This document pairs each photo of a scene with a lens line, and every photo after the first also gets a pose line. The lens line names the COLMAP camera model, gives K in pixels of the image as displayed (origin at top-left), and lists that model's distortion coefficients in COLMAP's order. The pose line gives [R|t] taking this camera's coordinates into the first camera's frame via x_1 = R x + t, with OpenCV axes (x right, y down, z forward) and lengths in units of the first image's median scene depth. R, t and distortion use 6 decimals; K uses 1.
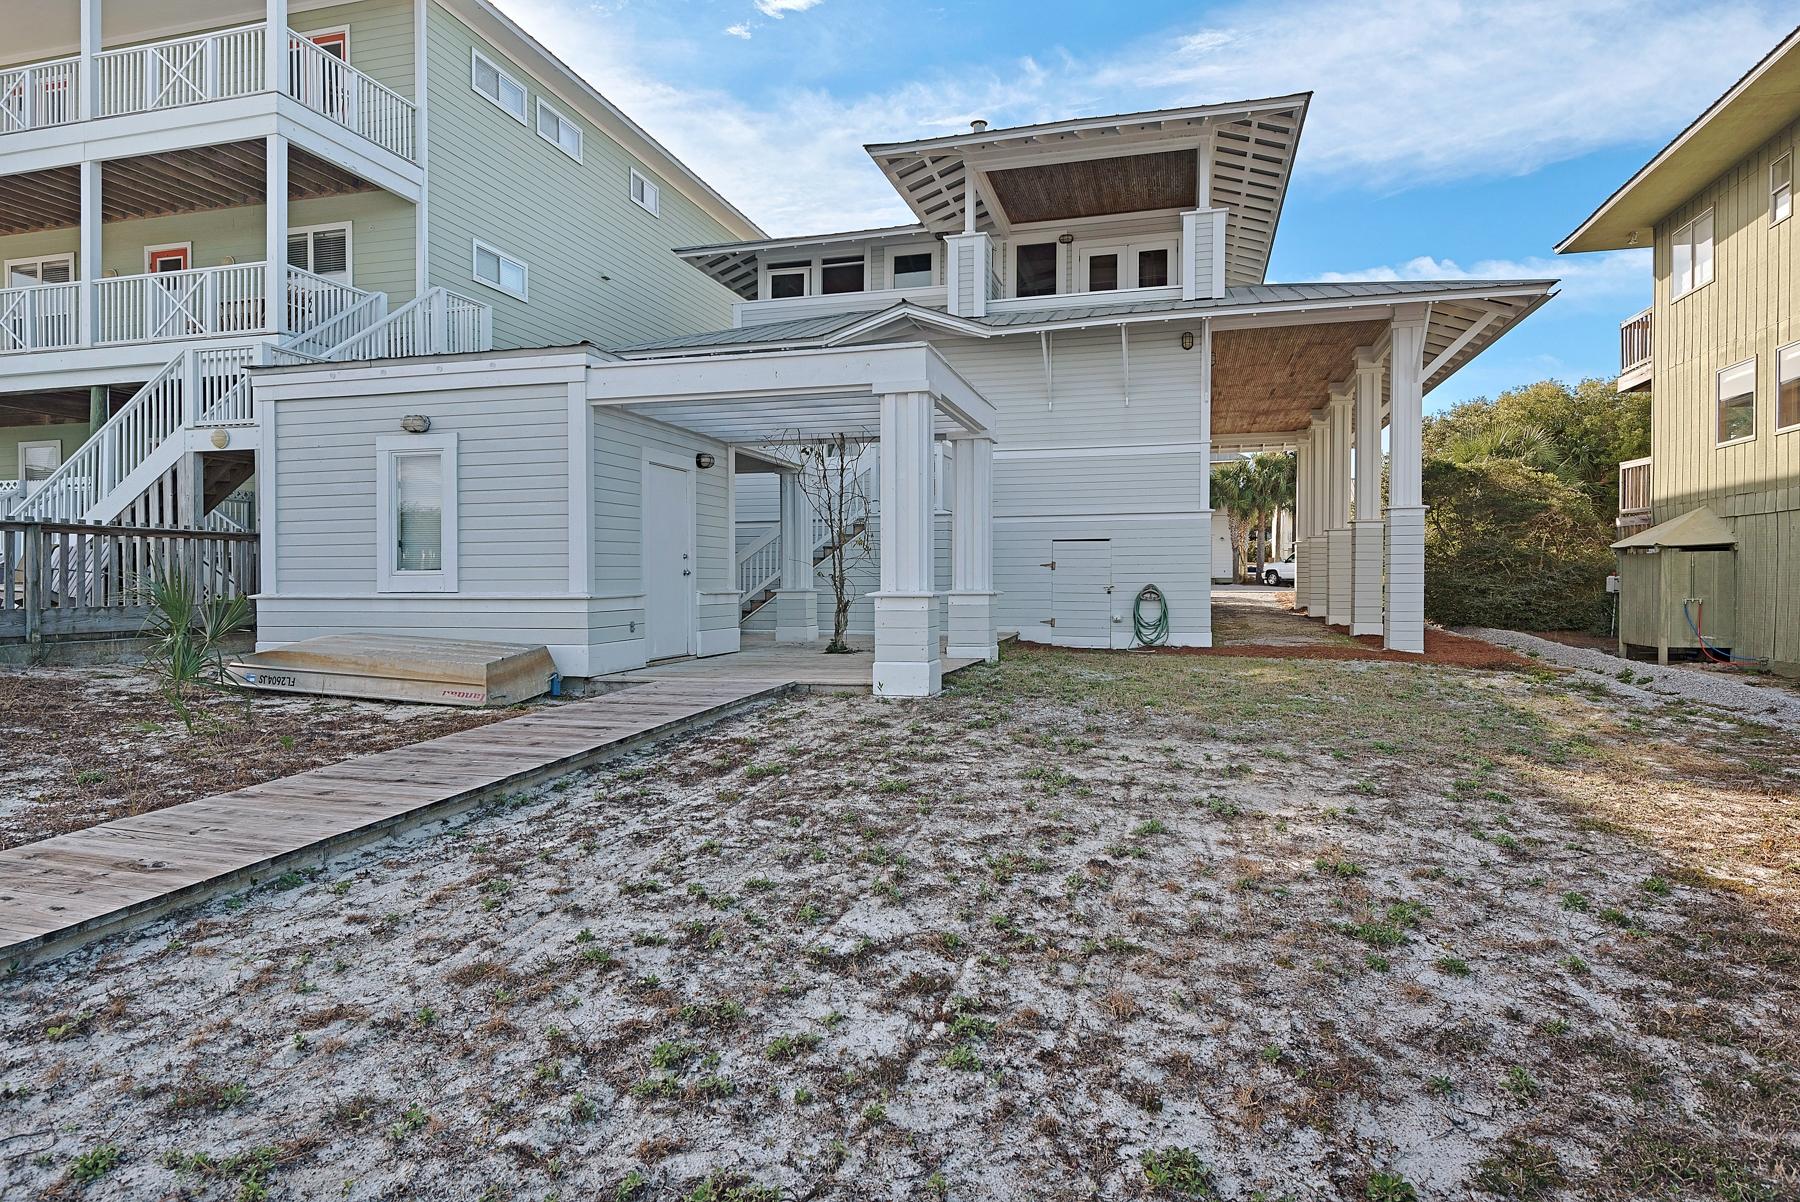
lens RADIAL K [[1066.4, 0, 892.5], [0, 1066.4, 596.0], [0, 0, 1]] dist [0.014120, -0.008558]
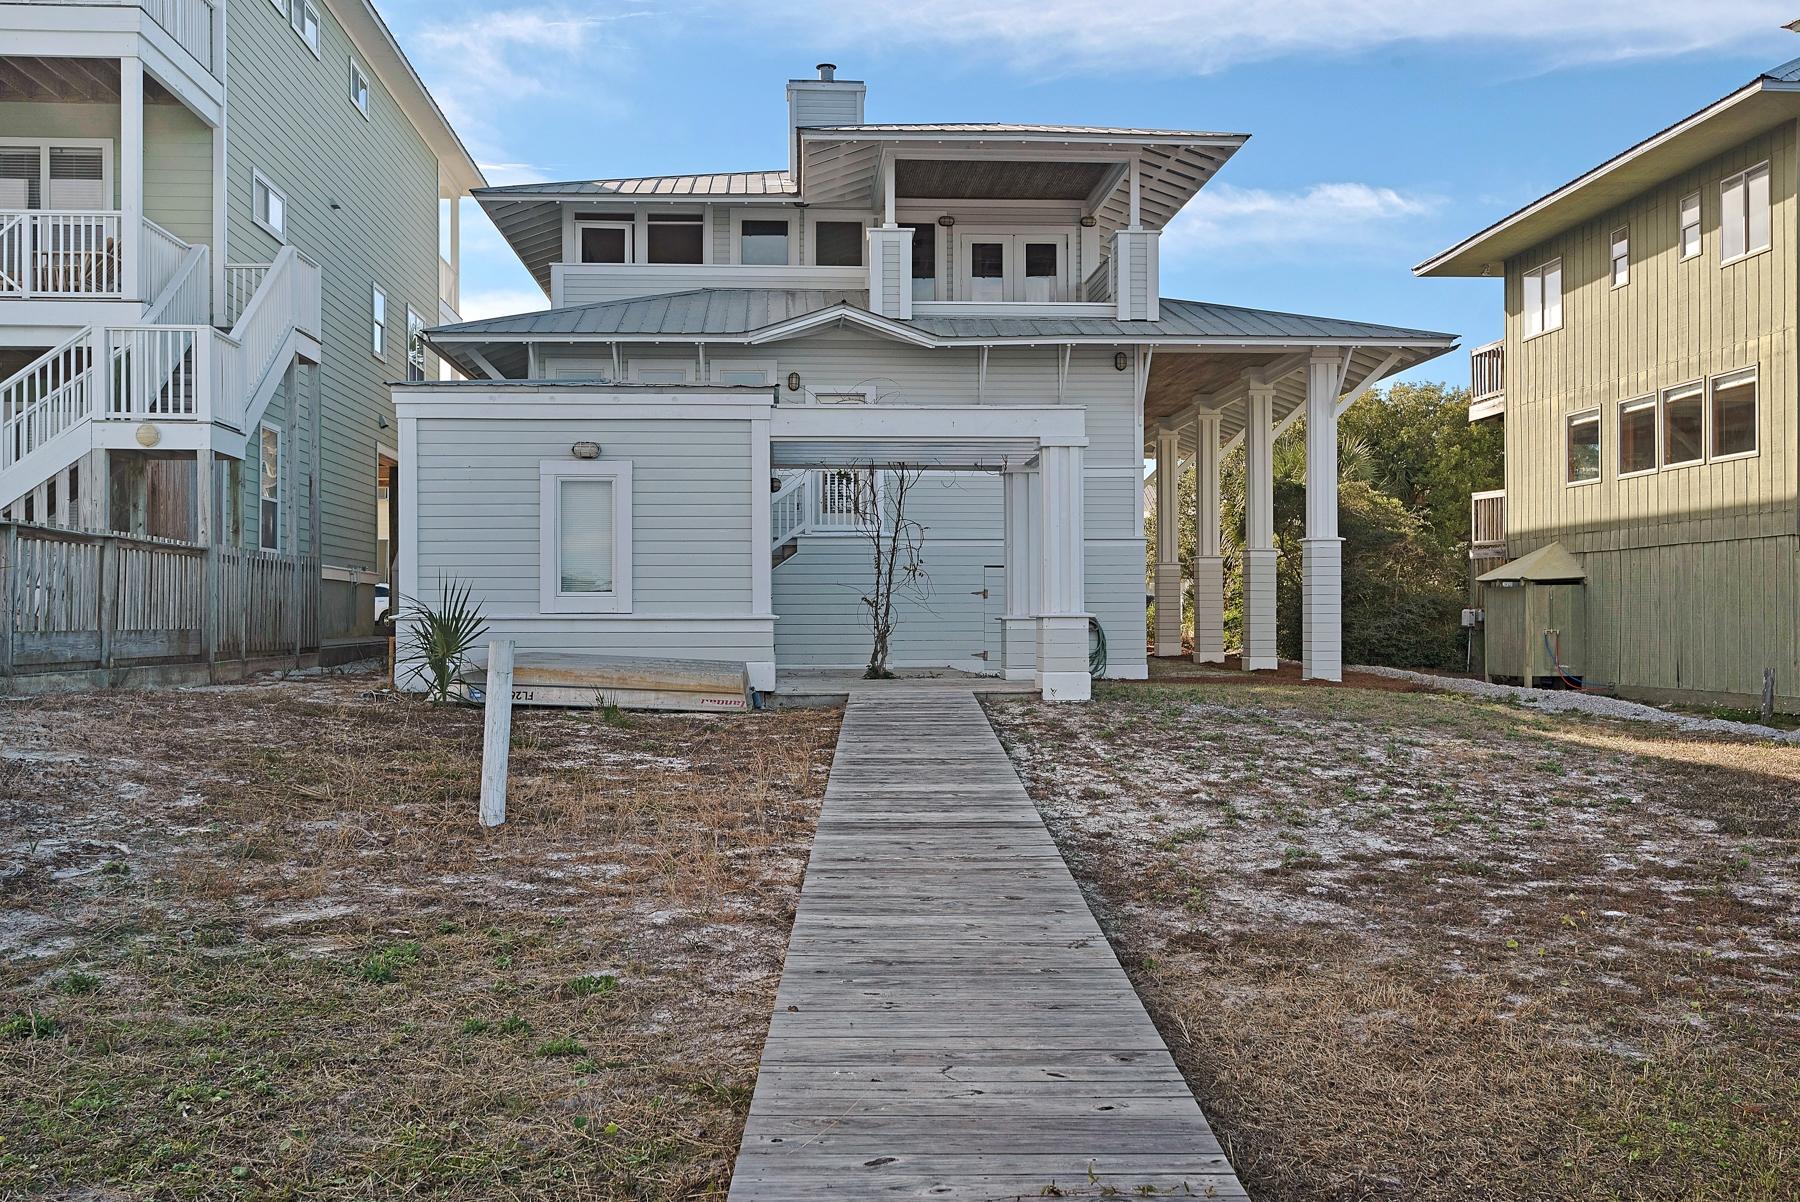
lens RADIAL K [[1766.9, 0, 899.1], [0, 1766.9, 607.9], [0, 0, 1]] dist [0.028233, 0.000000]
pose [[0.941542, 0.005217, 0.336855, -0.437377], [0.002388, 0.999752, -0.022159, 0.017710], [-0.336887, 0.021668, 0.941296, -0.418800]]
